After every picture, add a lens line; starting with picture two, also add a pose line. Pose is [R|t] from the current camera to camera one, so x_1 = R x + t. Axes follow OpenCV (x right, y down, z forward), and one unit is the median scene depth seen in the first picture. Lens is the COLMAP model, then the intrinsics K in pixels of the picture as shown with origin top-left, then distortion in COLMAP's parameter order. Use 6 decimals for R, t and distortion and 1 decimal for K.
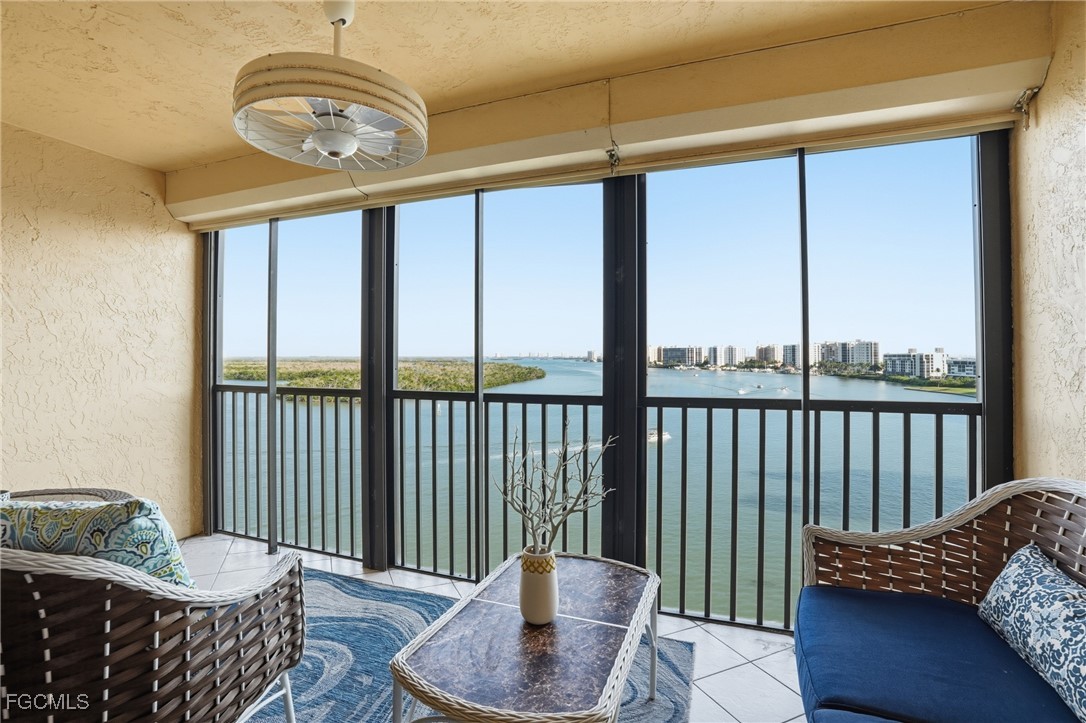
lens RADIAL K [[509.5, 0, 514.8], [0, 509.5, 347.4], [0, 0, 1]] dist [-0.053223, 0.016880]
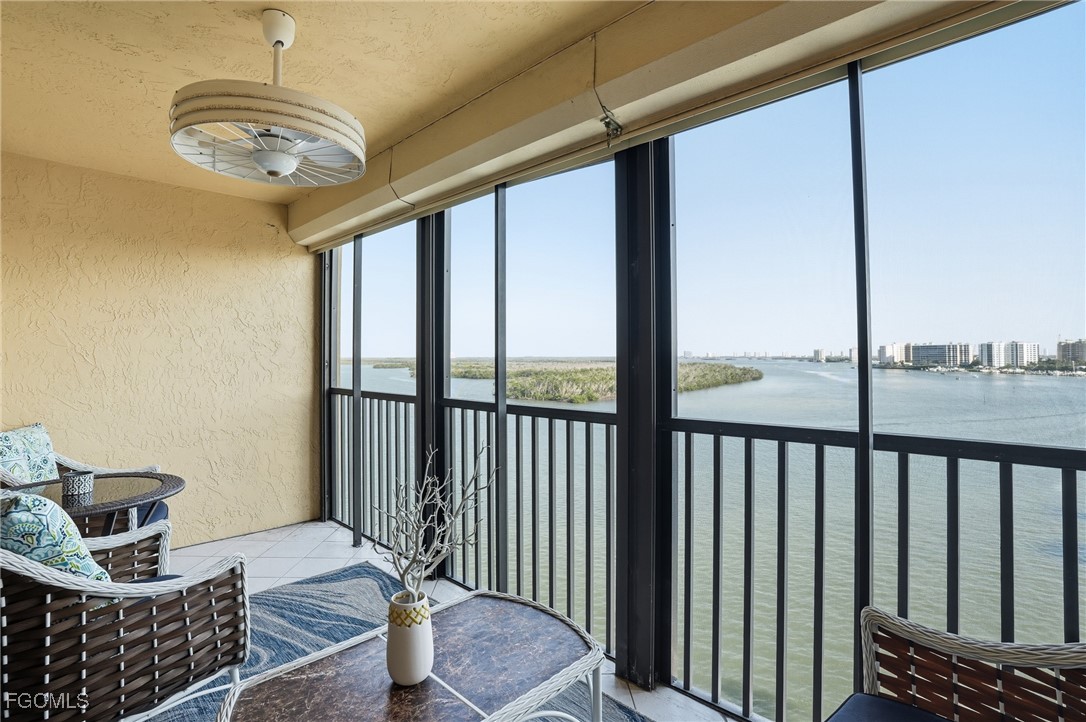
lens RADIAL K [[509.5, 0, 519.7], [0, 509.5, 342.5], [0, 0, 1]] dist [-0.053223, 0.016880]
pose [[0.922056, -0.014061, -0.386802, 0.329244], [0.010413, 0.999879, -0.011525, -0.012976], [0.386917, 0.006599, 0.922091, 0.164278]]
